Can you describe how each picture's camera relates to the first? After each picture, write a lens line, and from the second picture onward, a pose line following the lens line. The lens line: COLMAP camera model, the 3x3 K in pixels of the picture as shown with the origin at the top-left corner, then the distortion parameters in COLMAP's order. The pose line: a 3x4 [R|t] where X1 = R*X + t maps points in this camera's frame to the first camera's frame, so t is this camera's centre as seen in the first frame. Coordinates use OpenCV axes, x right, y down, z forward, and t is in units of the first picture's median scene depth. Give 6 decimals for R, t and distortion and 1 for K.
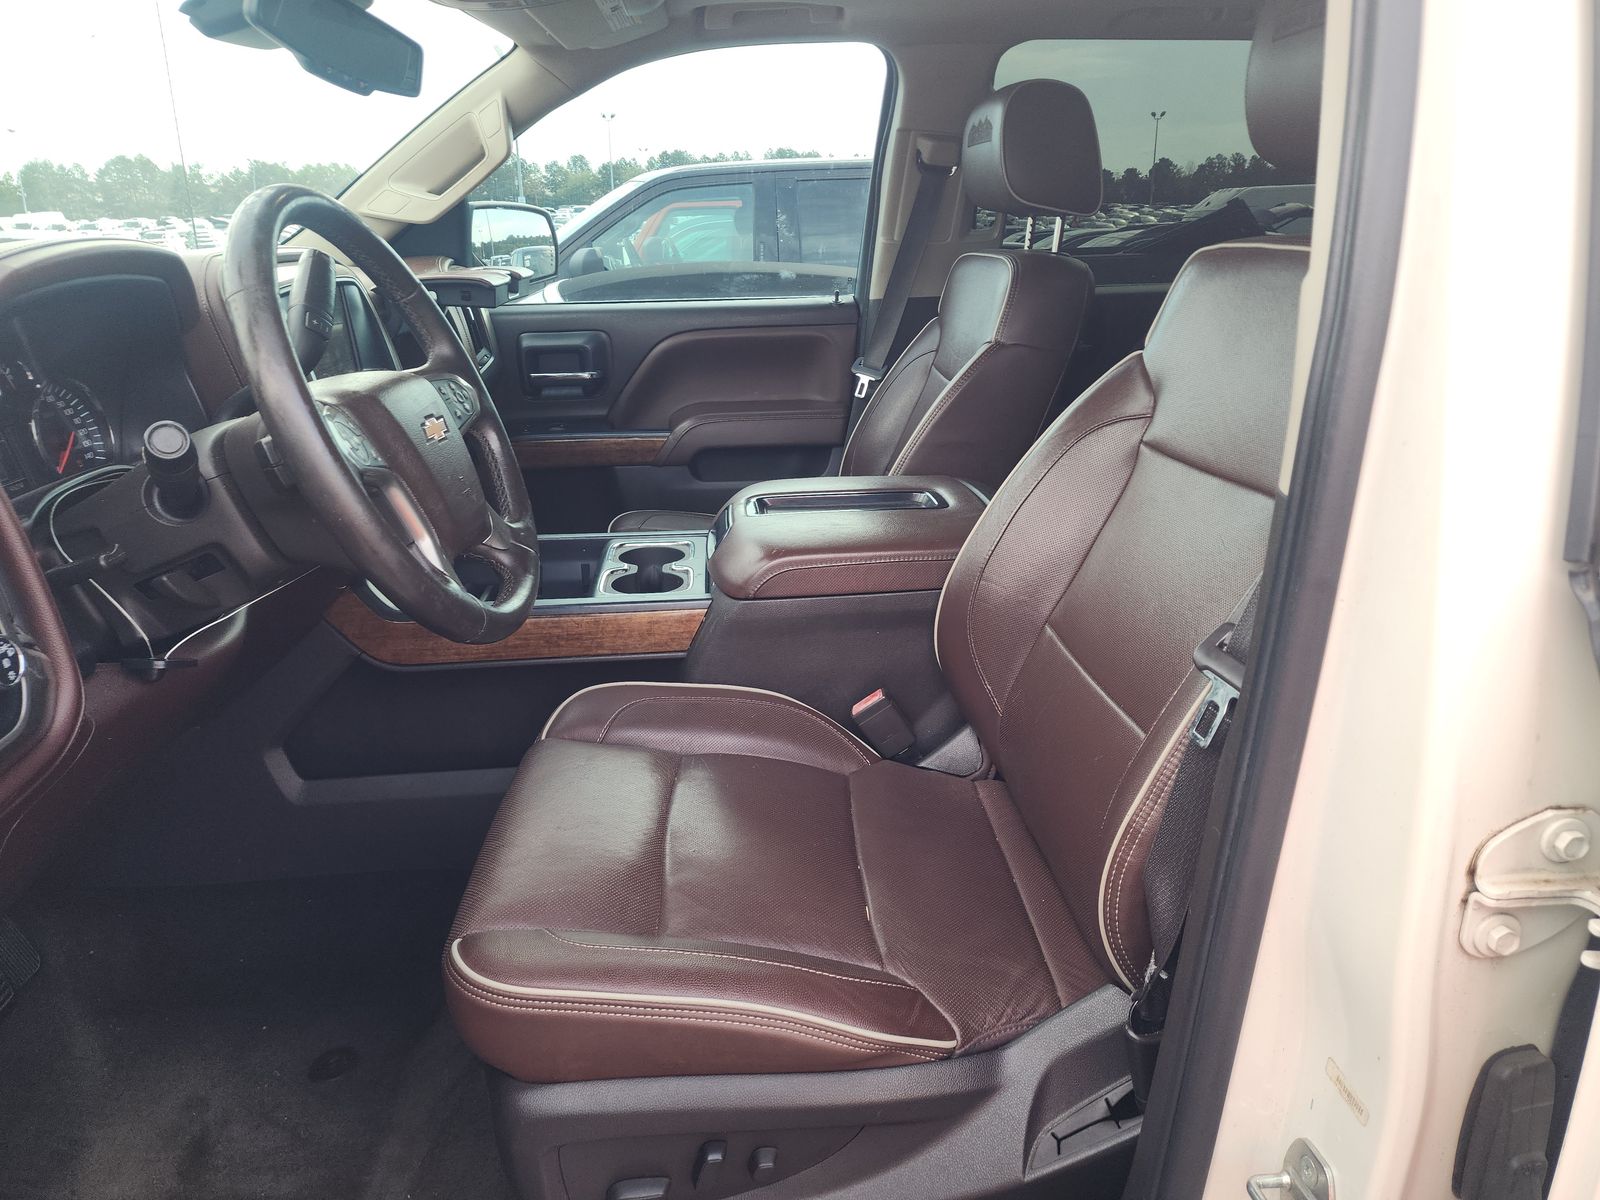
lens RADIAL K [[1093.0, 0, 788.4], [0, 1093.0, 596.4], [0, 0, 1]] dist [0.053787, -0.050607]
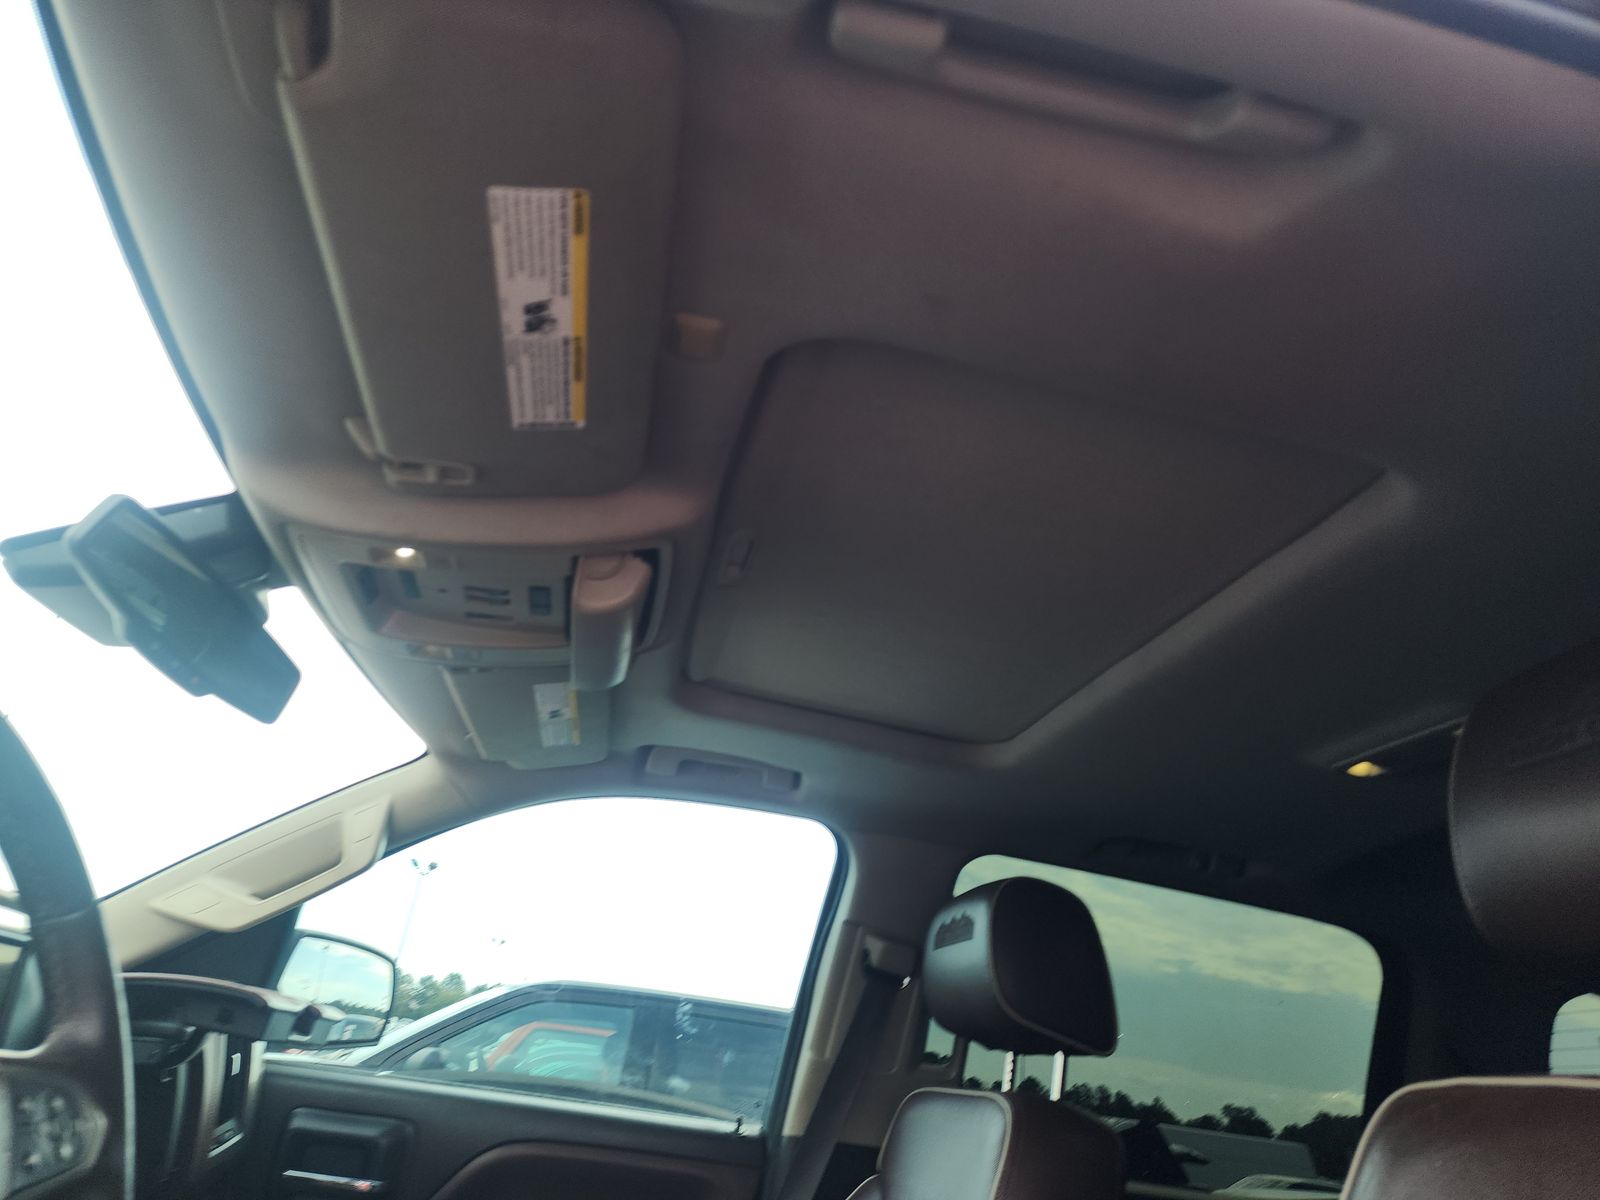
lens RADIAL K [[1093.0, 0, 788.4], [0, 1093.0, 596.4], [0, 0, 1]] dist [0.053787, -0.050607]
pose [[0.980878, 0.190676, 0.038999, -0.021658], [-0.113707, 0.724071, -0.680288, -0.027552], [-0.157952, 0.662845, 0.731907, 0.219937]]
